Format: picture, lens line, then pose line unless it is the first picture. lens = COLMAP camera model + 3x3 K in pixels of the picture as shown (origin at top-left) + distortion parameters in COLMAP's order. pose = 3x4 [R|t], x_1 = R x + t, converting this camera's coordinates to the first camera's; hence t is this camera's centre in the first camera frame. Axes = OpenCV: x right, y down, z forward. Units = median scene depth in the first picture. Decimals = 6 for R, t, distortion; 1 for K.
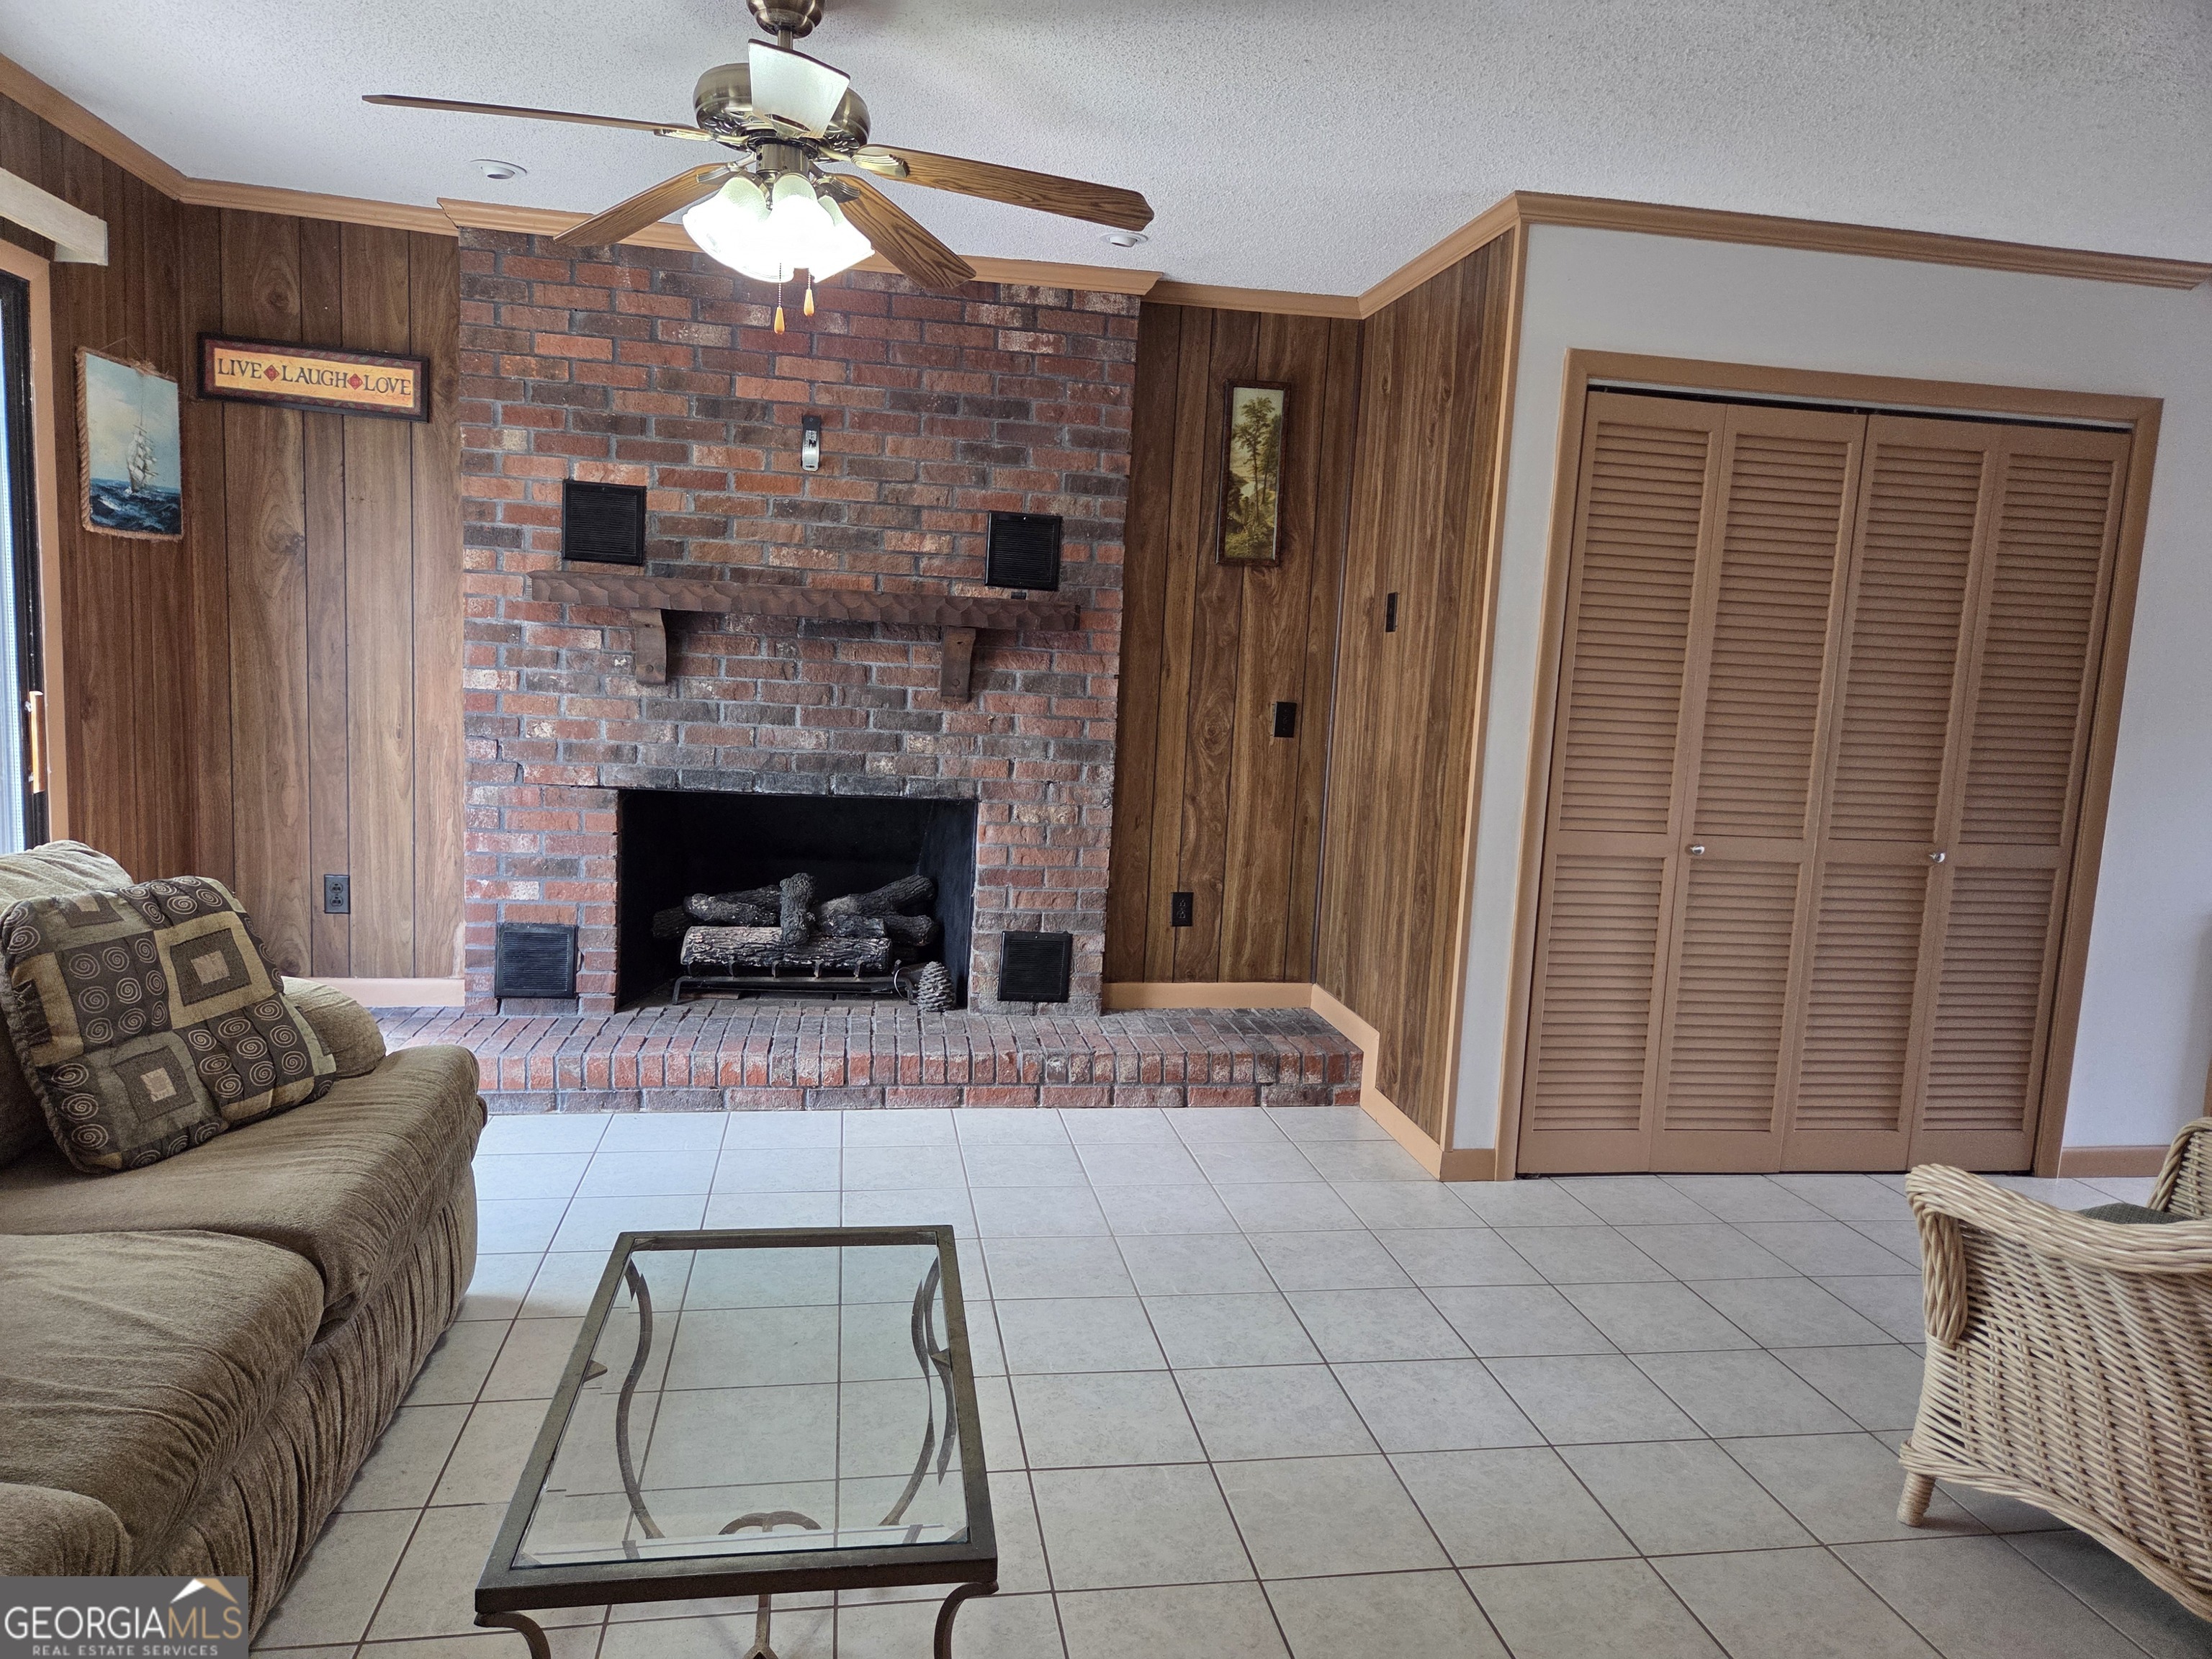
lens RADIAL K [[1474.7, 0, 1109.1], [0, 1474.7, 820.8], [0, 0, 1]] dist [0.070945, -0.059863]
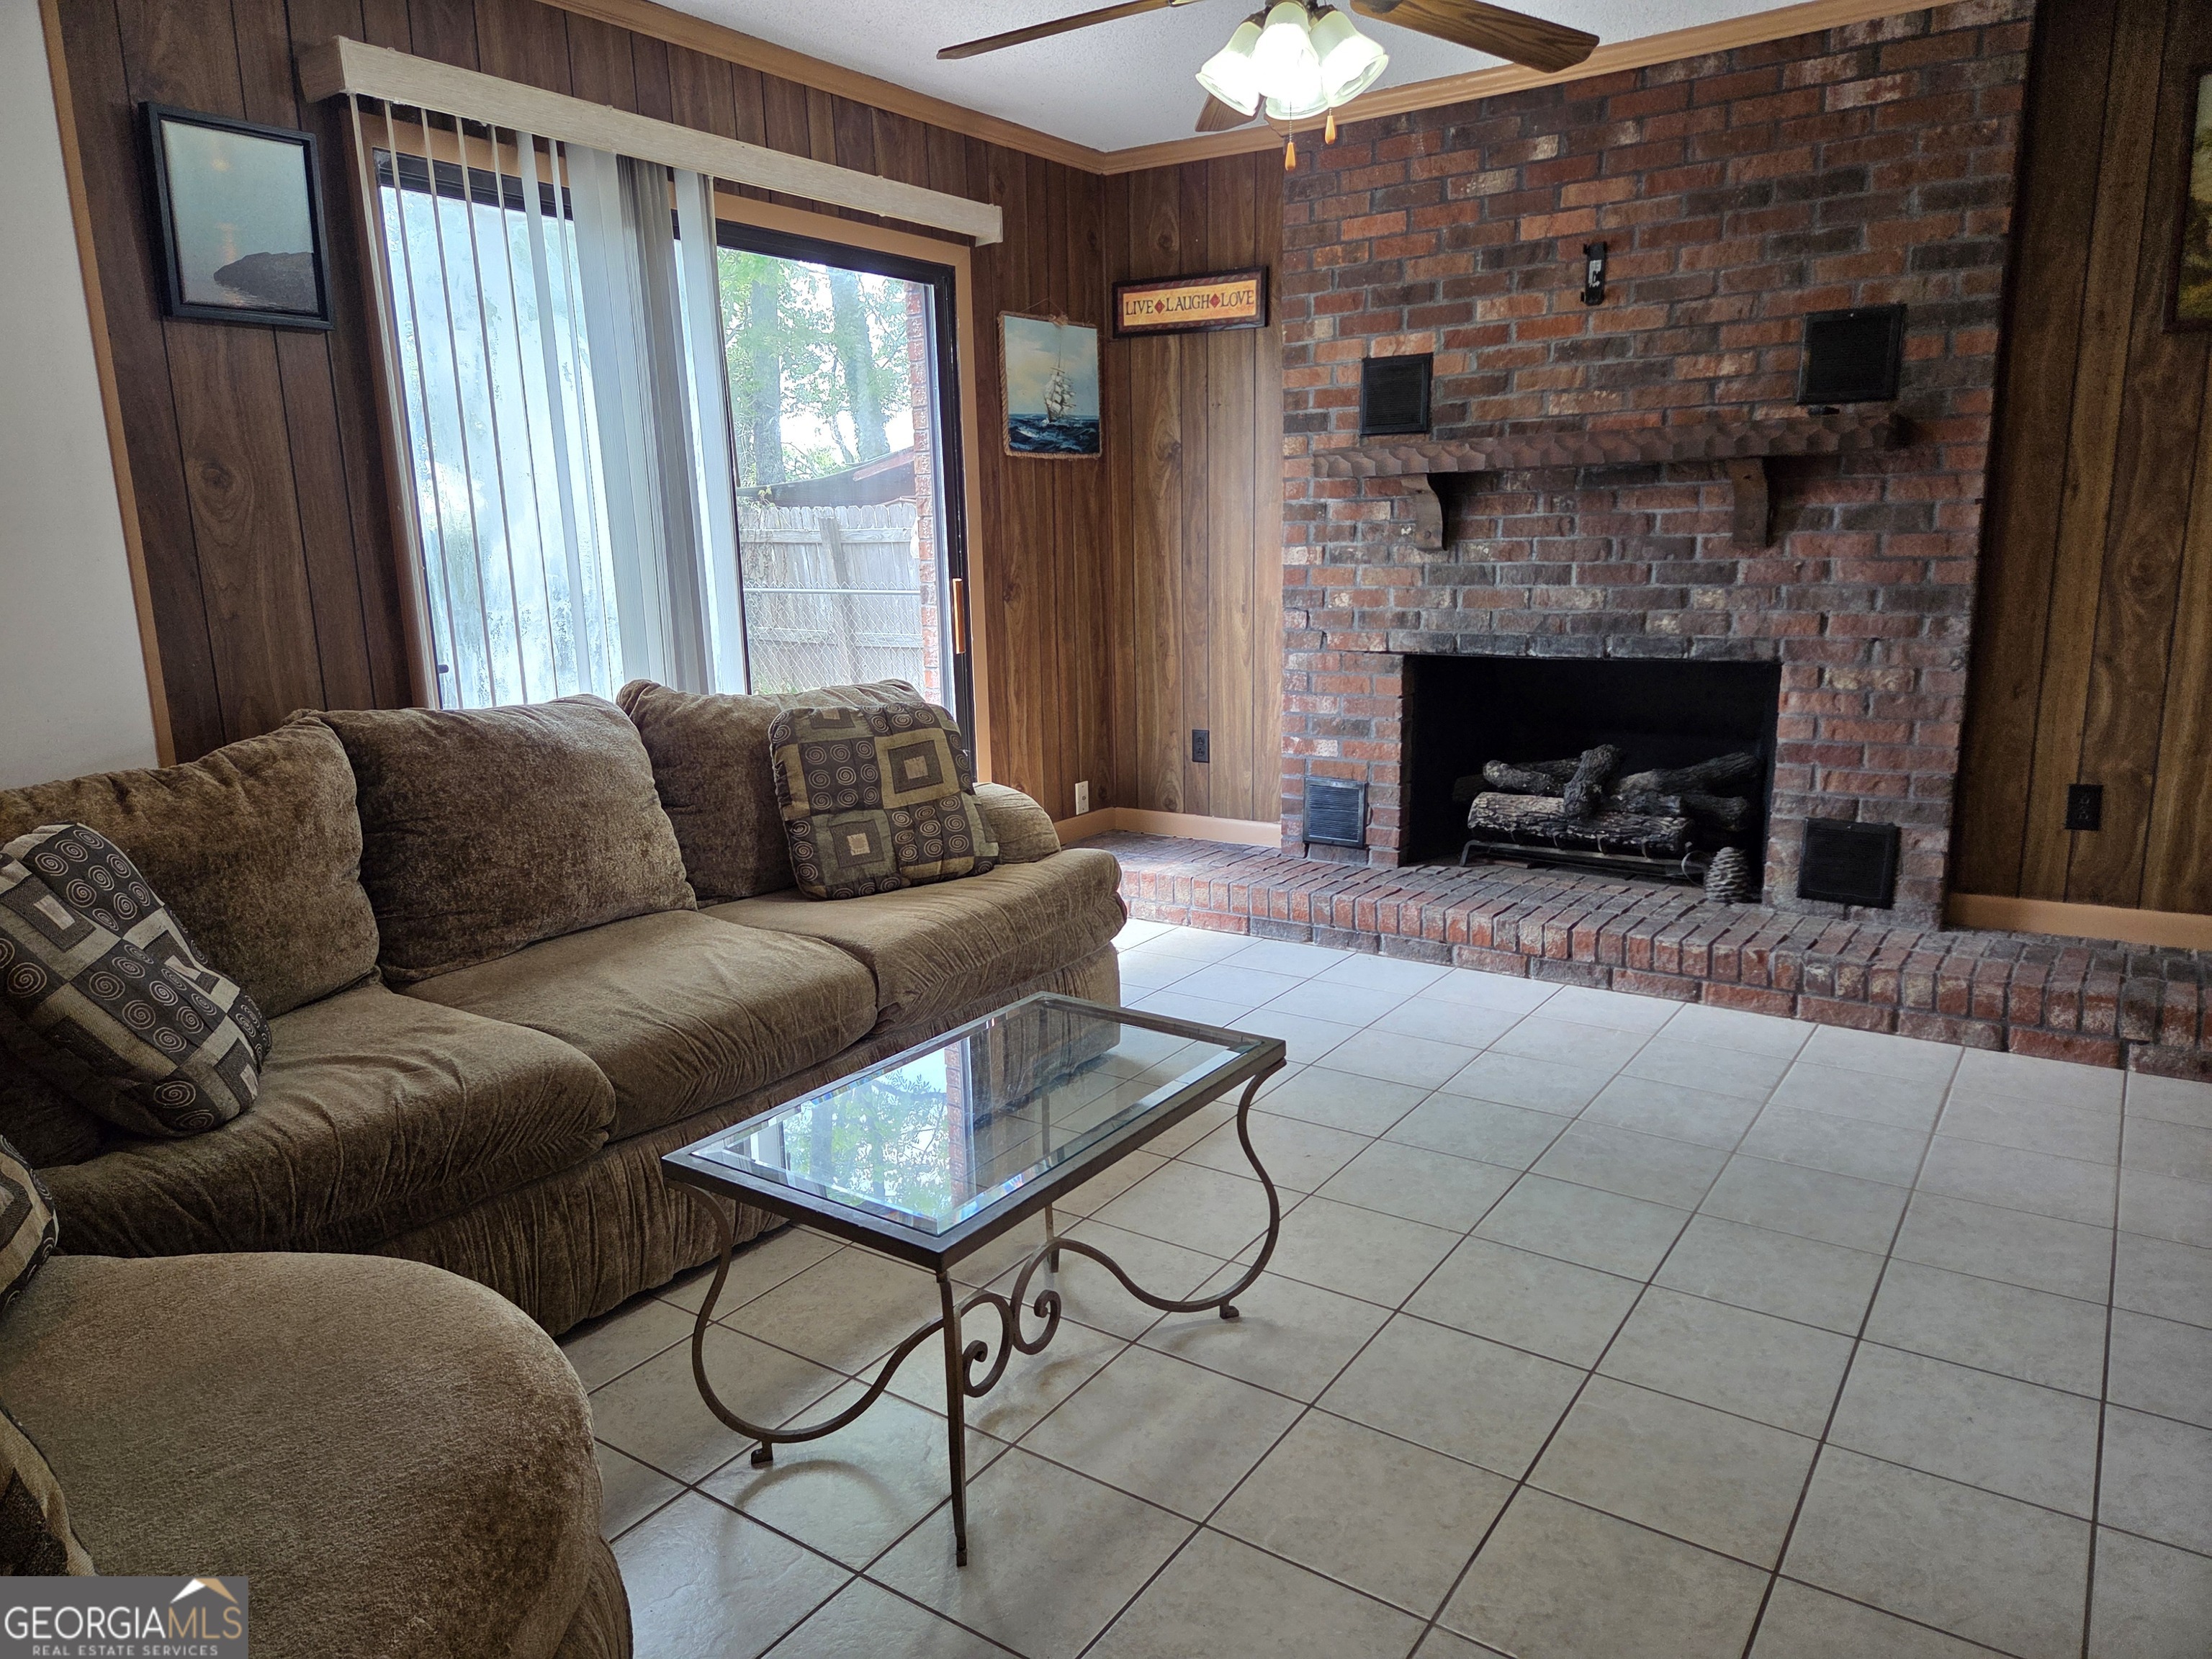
lens RADIAL K [[1474.7, 0, 1083.4], [0, 1474.7, 844.7], [0, 0, 1]] dist [0.070945, -0.059863]
pose [[0.702830, 0.079045, -0.706953, 0.263371], [-0.024918, 0.995933, 0.086584, 0.027923], [0.710921, -0.043238, 0.701941, 0.099543]]
